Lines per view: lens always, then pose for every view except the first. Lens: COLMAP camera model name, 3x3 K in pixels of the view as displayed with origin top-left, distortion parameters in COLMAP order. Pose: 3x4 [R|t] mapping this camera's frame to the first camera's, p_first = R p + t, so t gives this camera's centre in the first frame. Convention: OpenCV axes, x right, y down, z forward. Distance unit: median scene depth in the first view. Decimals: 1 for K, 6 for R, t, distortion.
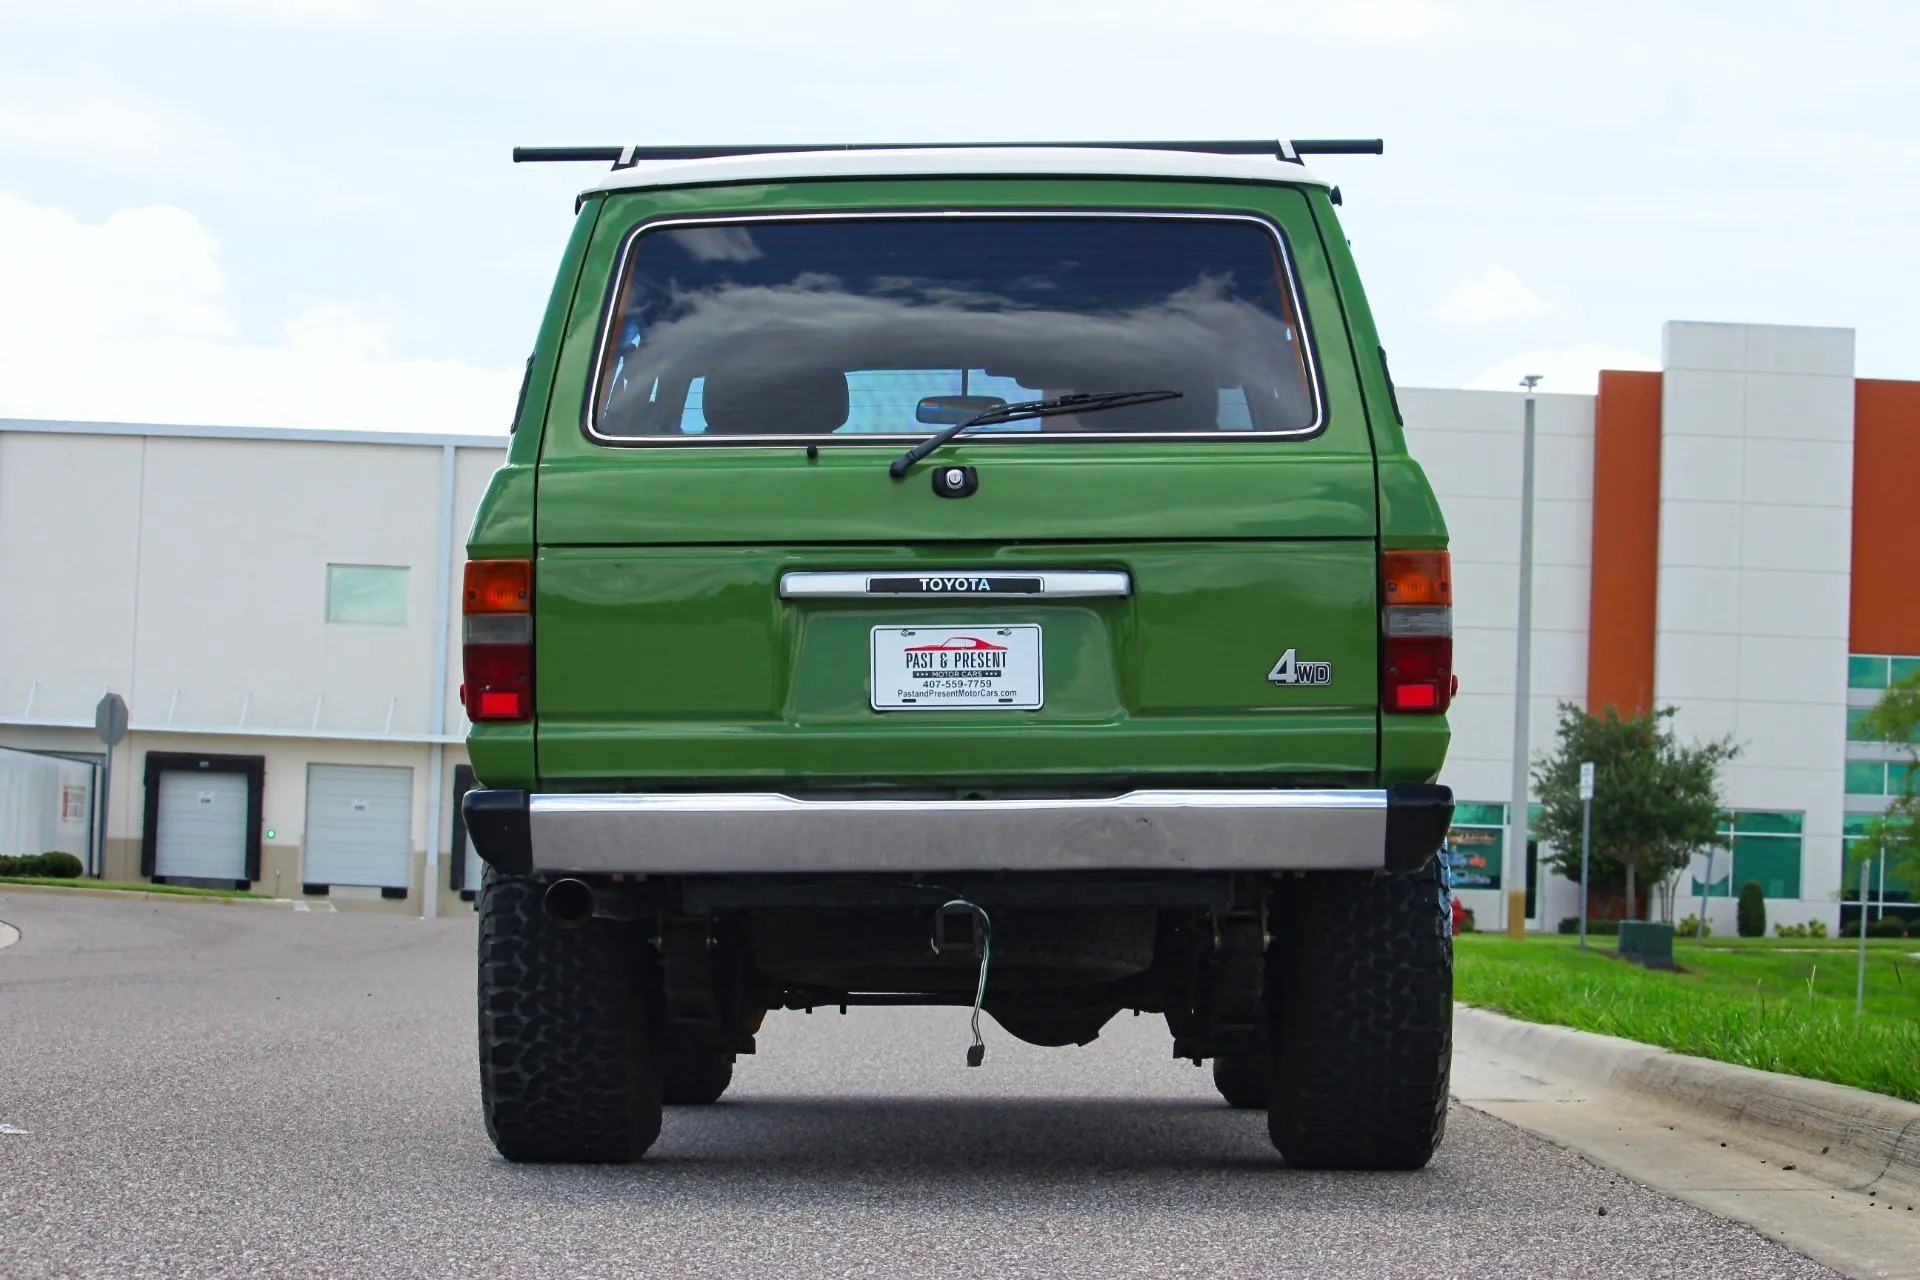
lens RADIAL K [[4793.0, 0, 1090.1], [0, 4793.0, 633.2], [0, 0, 1]] dist [-0.435370, 0.175732]
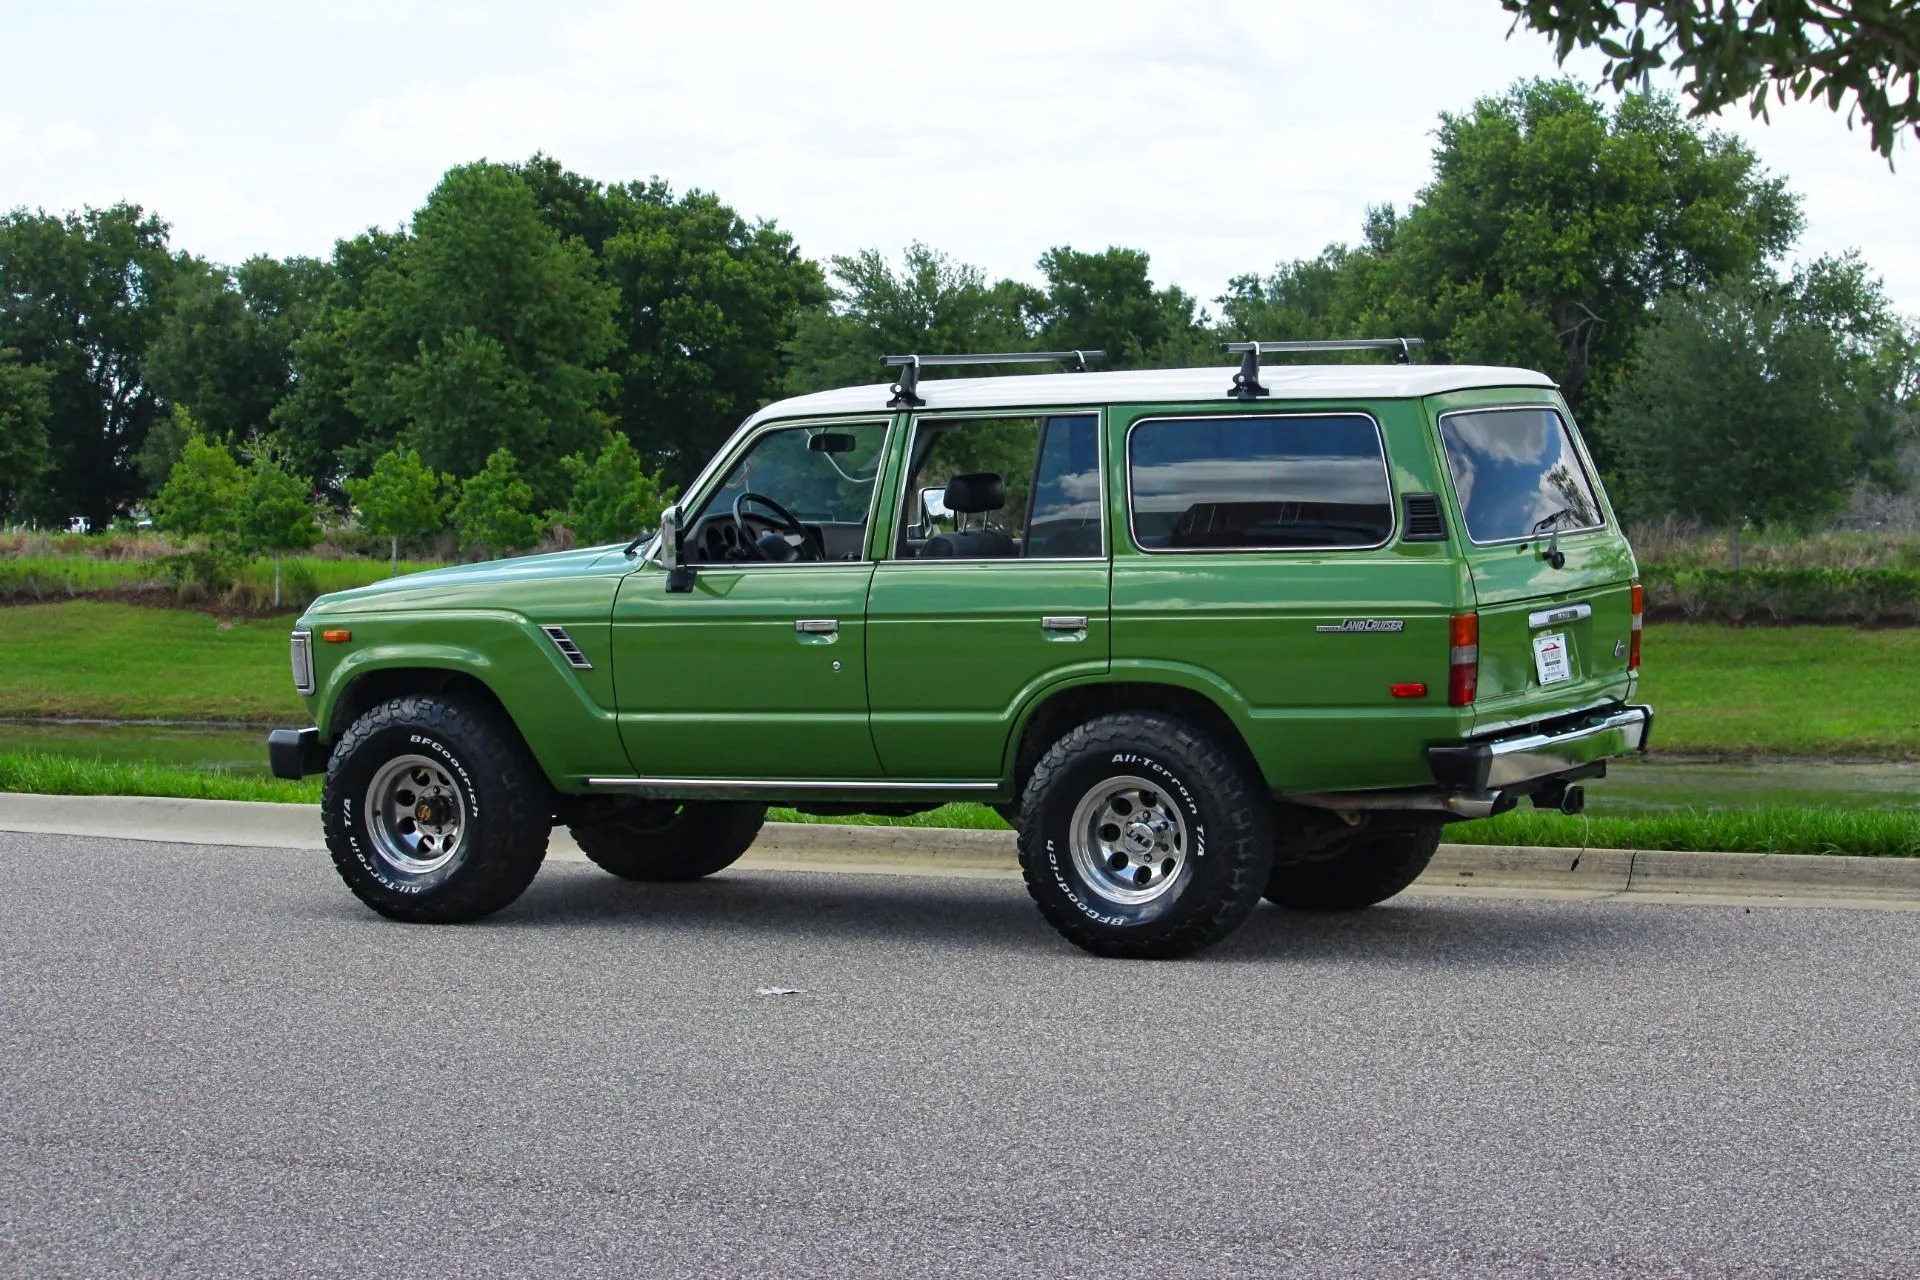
lens RADIAL K [[4796.0, 0, 957.5], [0, 4796.0, 567.8], [0, 0, 1]] dist [-0.449893, 0.551437]
pose [[0.469896, -0.041680, 0.881737, -1.771961], [-0.036276, 0.997129, 0.066467, -0.143389], [-0.881976, -0.063219, 0.467035, 0.337068]]
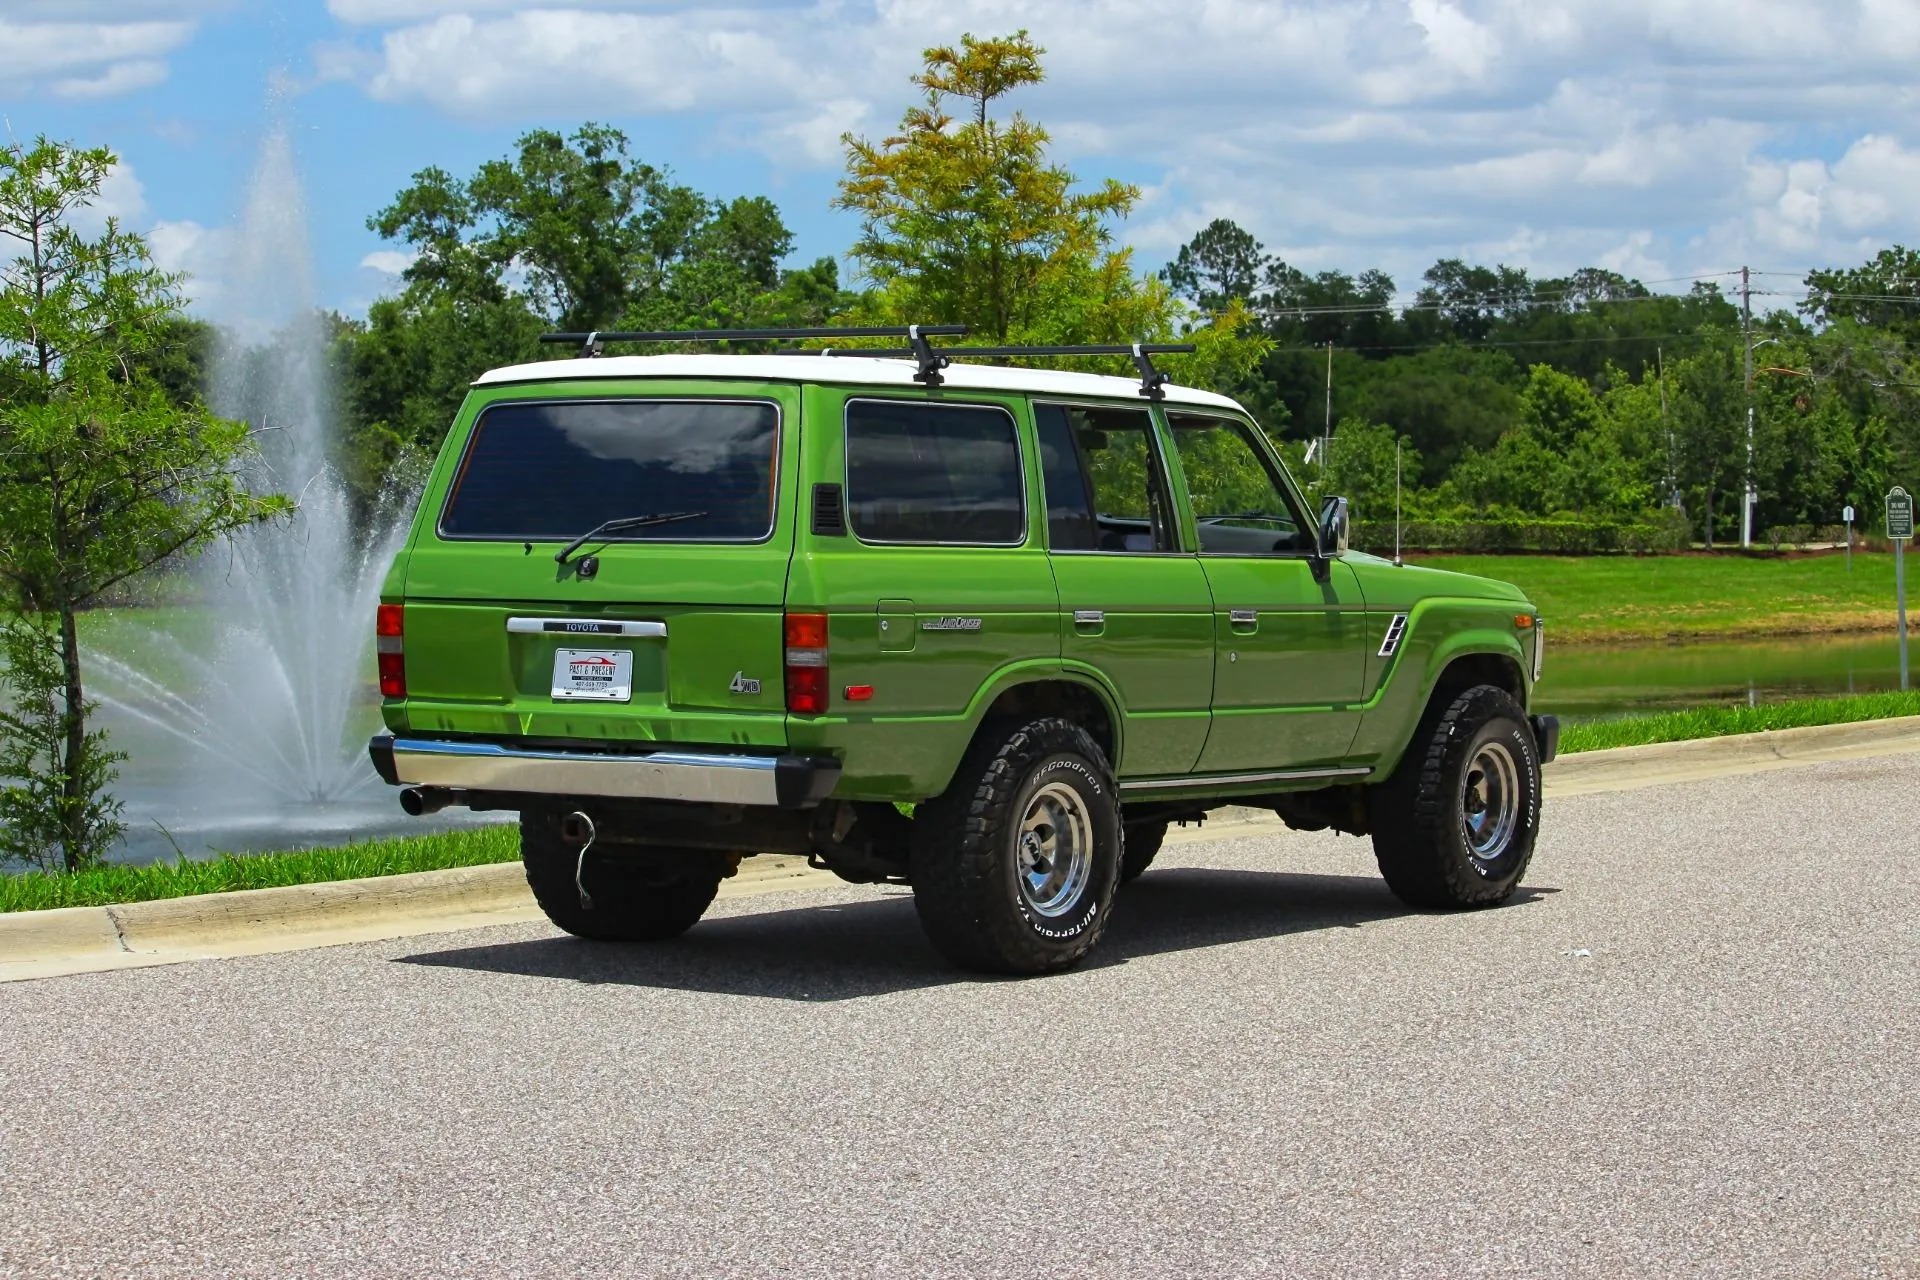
lens RADIAL K [[4793.0, 0, 1090.1], [0, 4793.0, 633.2], [0, 0, 1]] dist [-0.435370, 0.175732]
pose [[0.824739, 0.030176, -0.564708, 1.075788], [0.024623, 0.995712, 0.089169, -0.154391], [0.564978, -0.087446, 0.820459, -0.292929]]
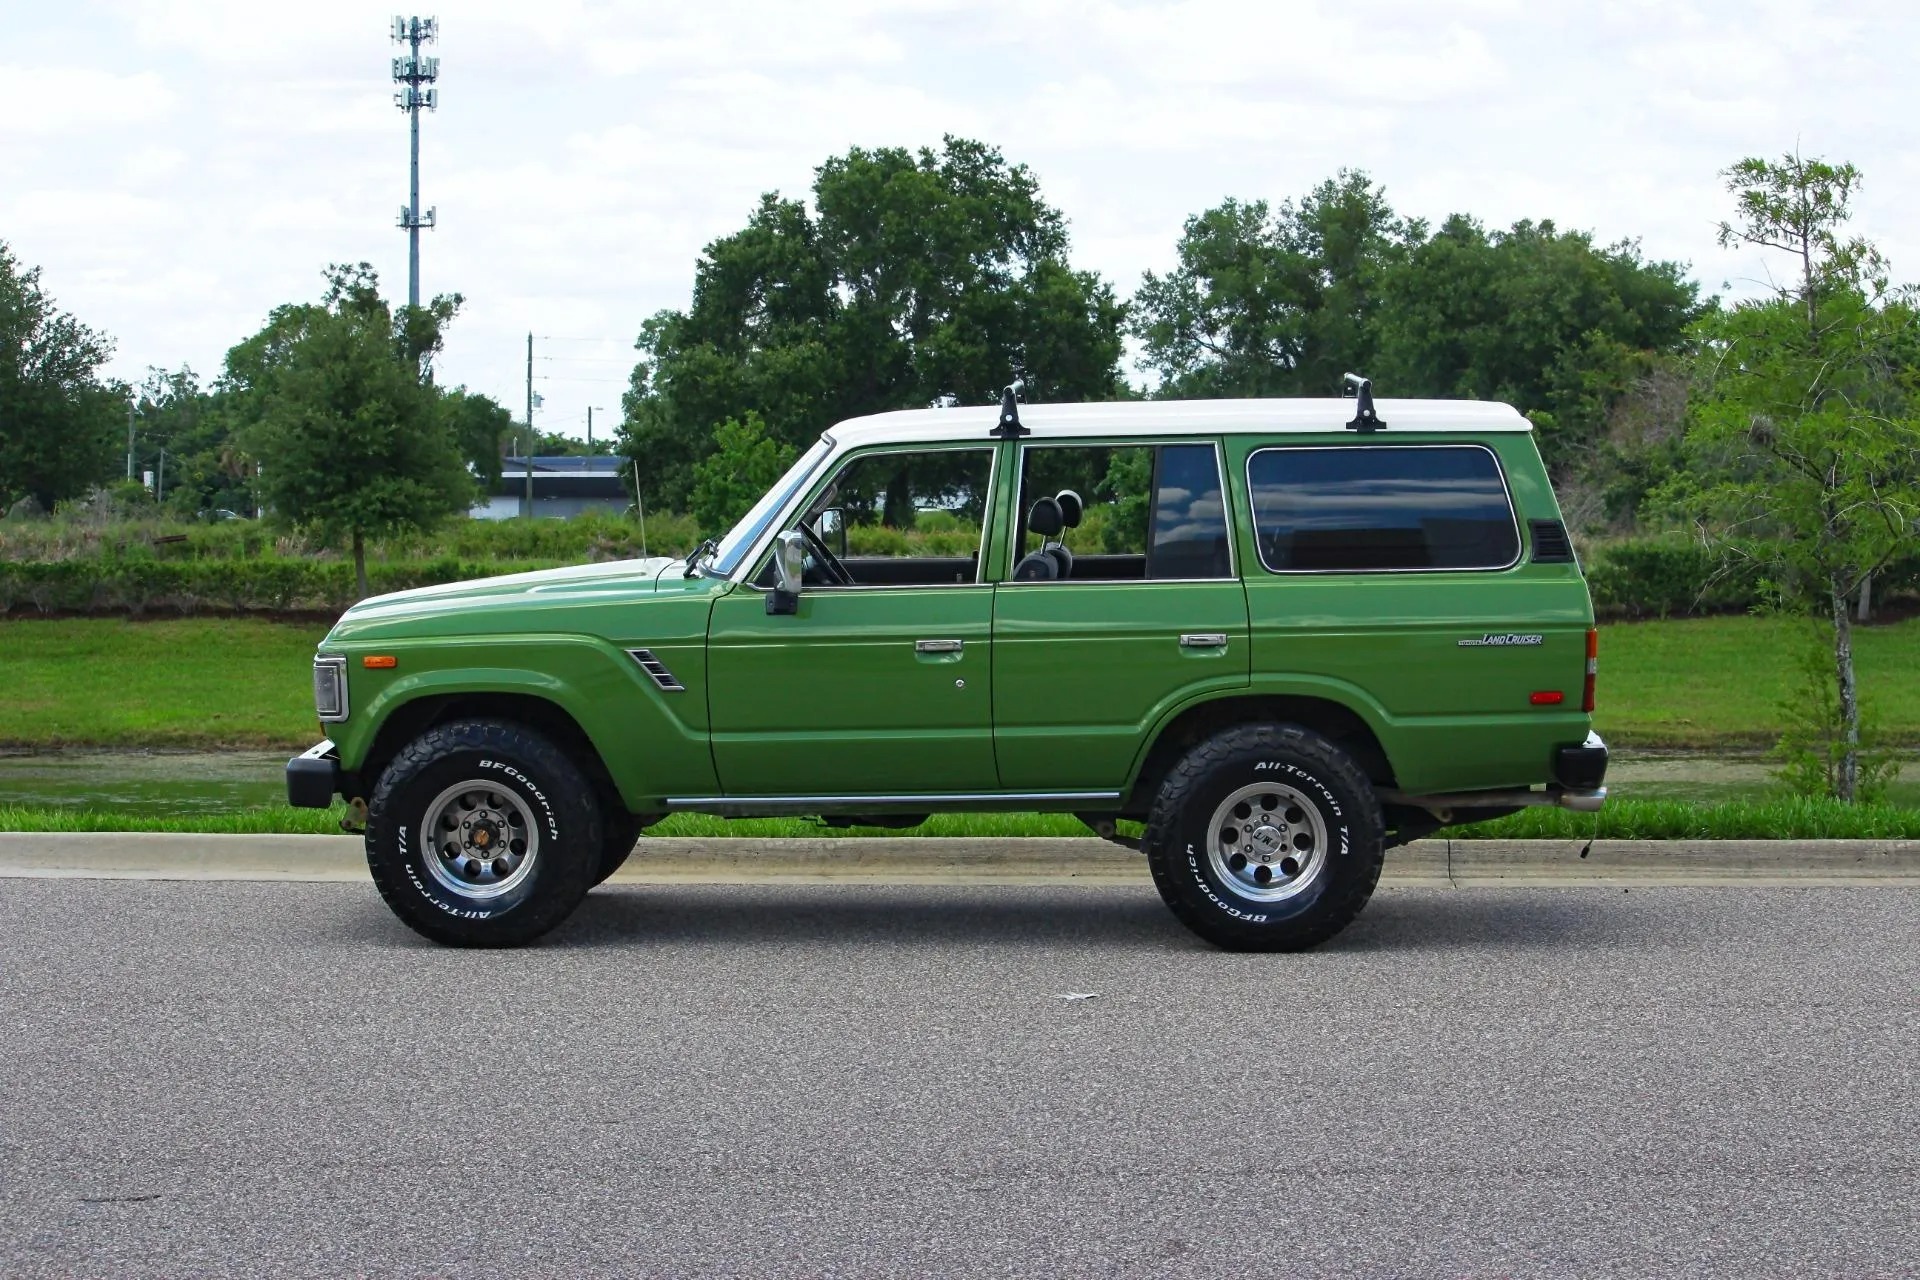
lens RADIAL K [[4793.0, 0, 1090.1], [0, 4793.0, 633.2], [0, 0, 1]] dist [-0.435370, 0.175732]
pose [[0.026692, -0.059671, 0.997861, -2.089078], [-0.057727, 0.996459, 0.061131, -0.121736], [-0.997976, -0.059235, 0.023153, 1.157088]]
